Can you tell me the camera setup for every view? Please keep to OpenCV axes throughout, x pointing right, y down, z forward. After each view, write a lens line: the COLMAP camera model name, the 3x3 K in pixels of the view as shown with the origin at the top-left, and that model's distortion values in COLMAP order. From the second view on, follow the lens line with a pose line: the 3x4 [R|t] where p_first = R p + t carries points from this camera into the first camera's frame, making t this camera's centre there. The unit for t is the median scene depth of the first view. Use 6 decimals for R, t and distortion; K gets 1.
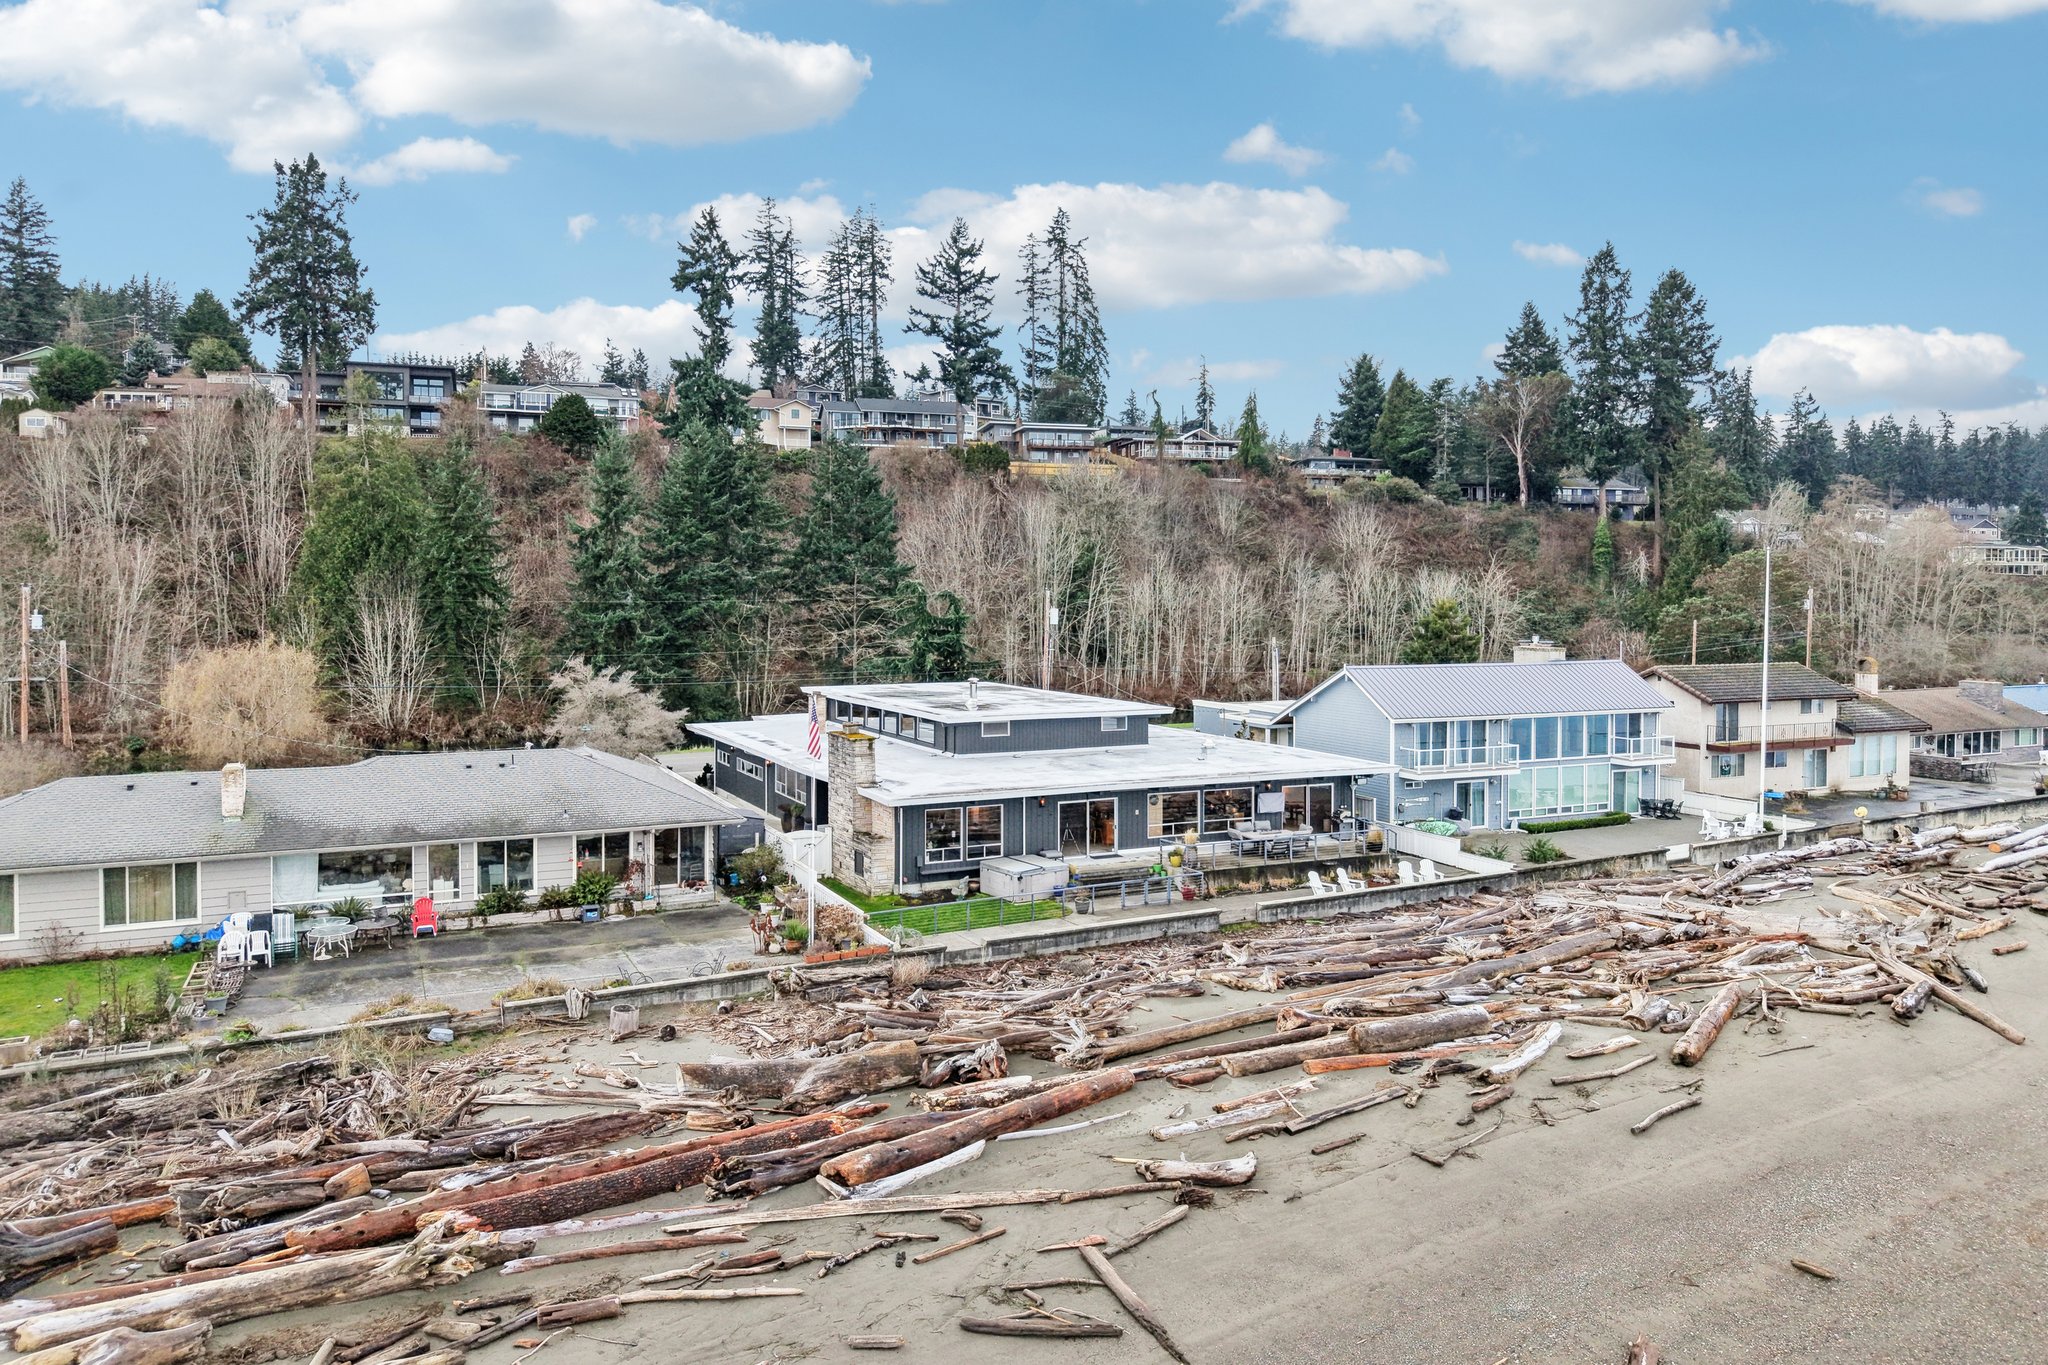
lens RADIAL K [[1391.4, 0, 1023.2], [0, 1391.4, 641.7], [0, 0, 1]] dist [0.053674, -0.078534]
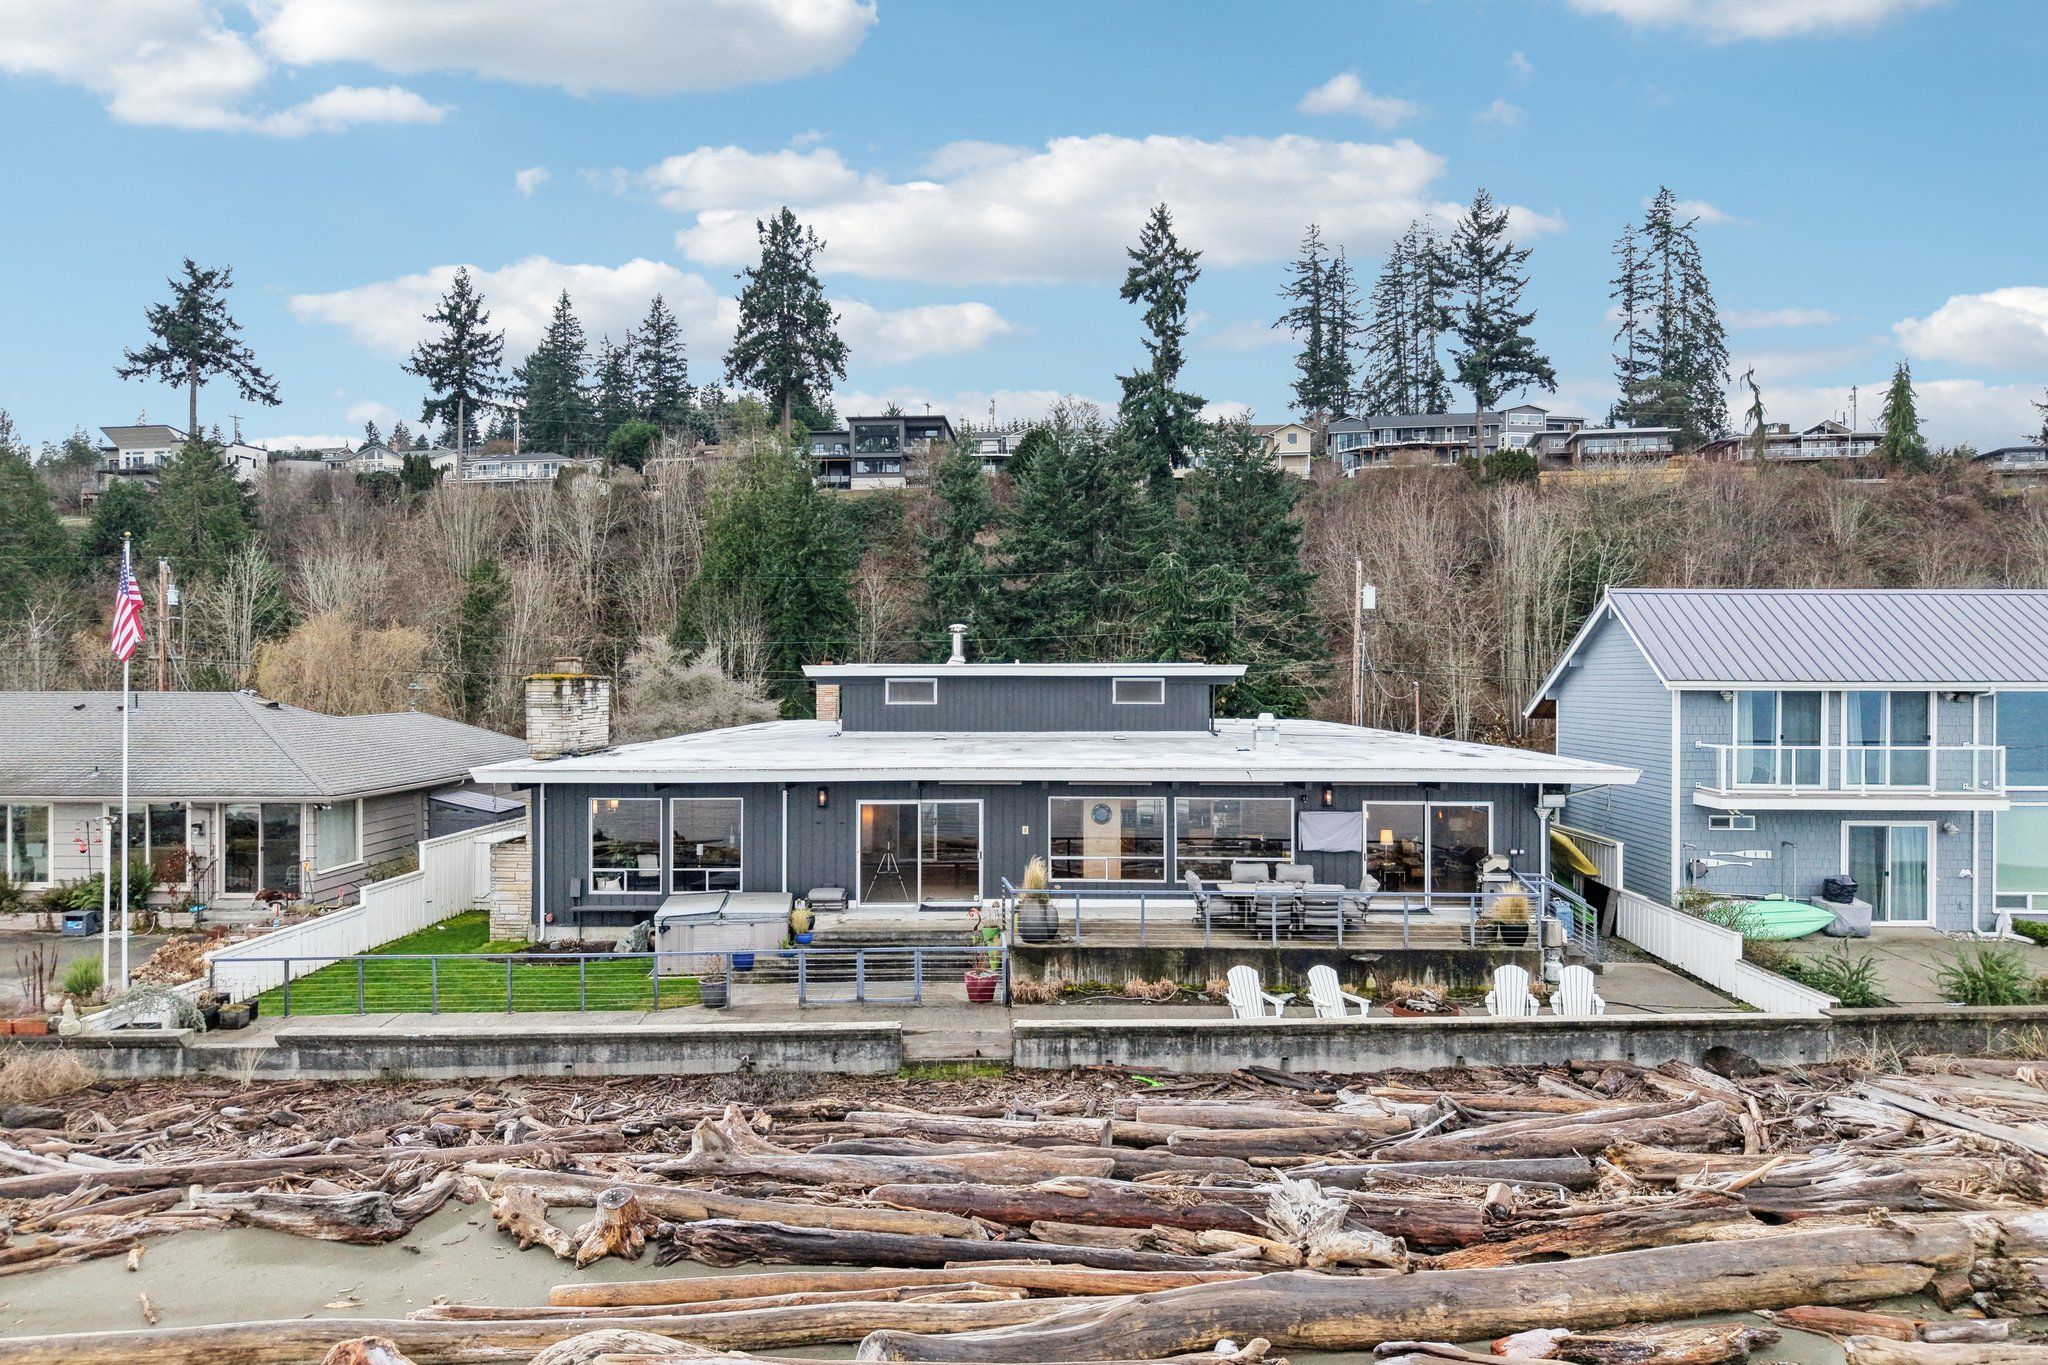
lens RADIAL K [[1390.4, 0, 1024.0], [0, 1390.4, 682.5], [0, 0, 1]] dist [0.030673, -0.035598]
pose [[0.896239, -0.000355, -0.443571, 0.136410], [-0.013584, 0.999509, -0.028247, 0.035500], [0.443363, 0.031341, 0.895794, 0.229822]]
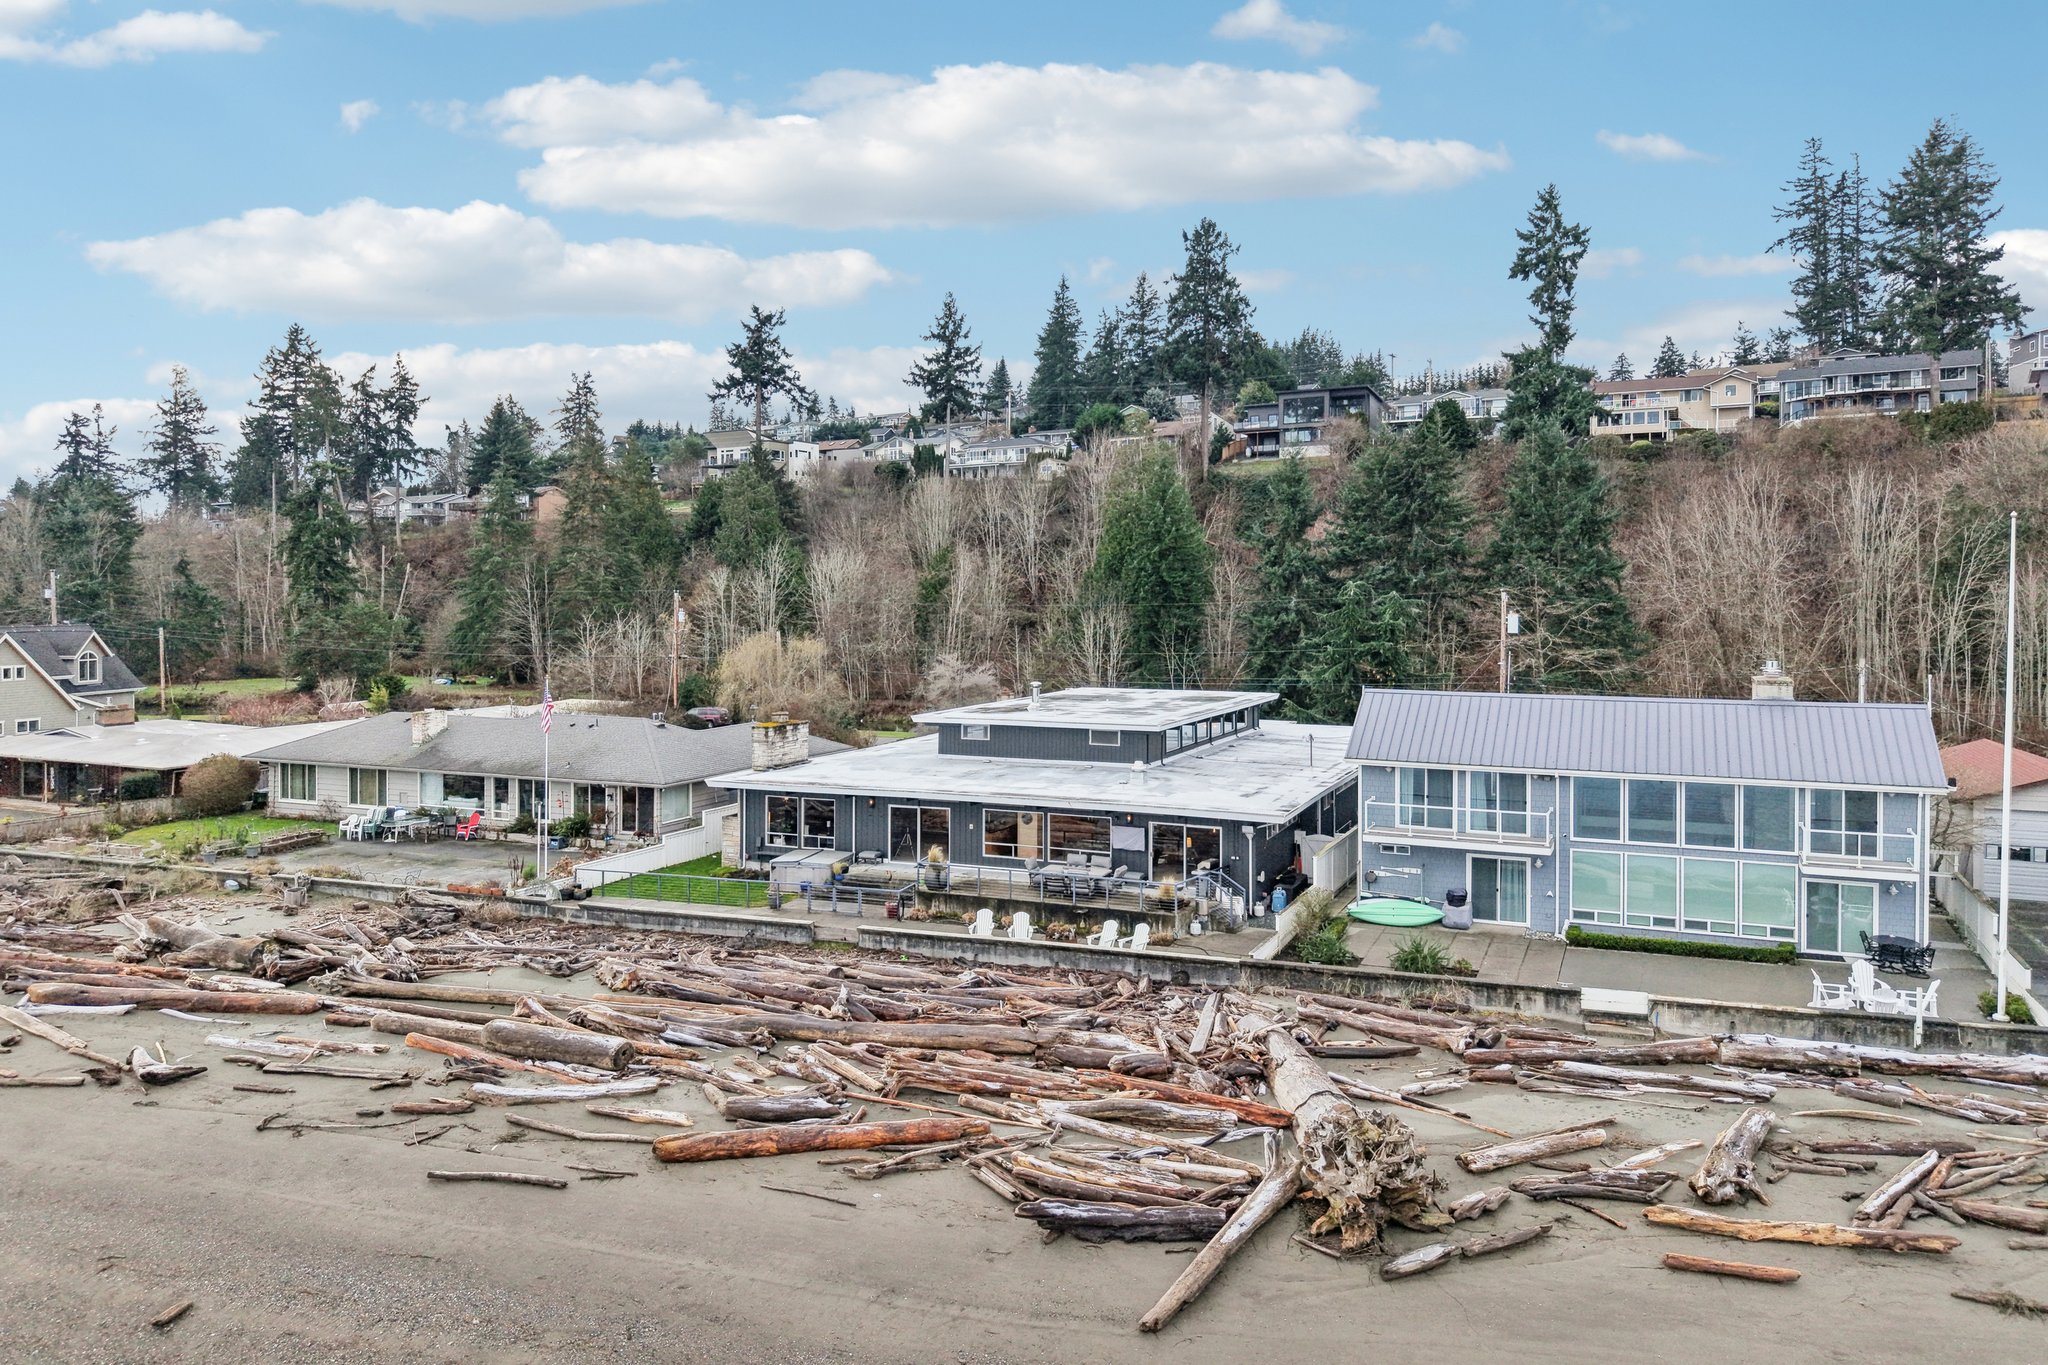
lens RADIAL K [[1391.4, 0, 1023.2], [0, 1391.4, 641.7], [0, 0, 1]] dist [0.053674, -0.078534]
pose [[0.661845, 0.022771, -0.749294, 0.352450], [-0.026149, 0.999632, 0.007282, -0.004783], [0.749184, 0.014774, 0.662197, 0.173151]]
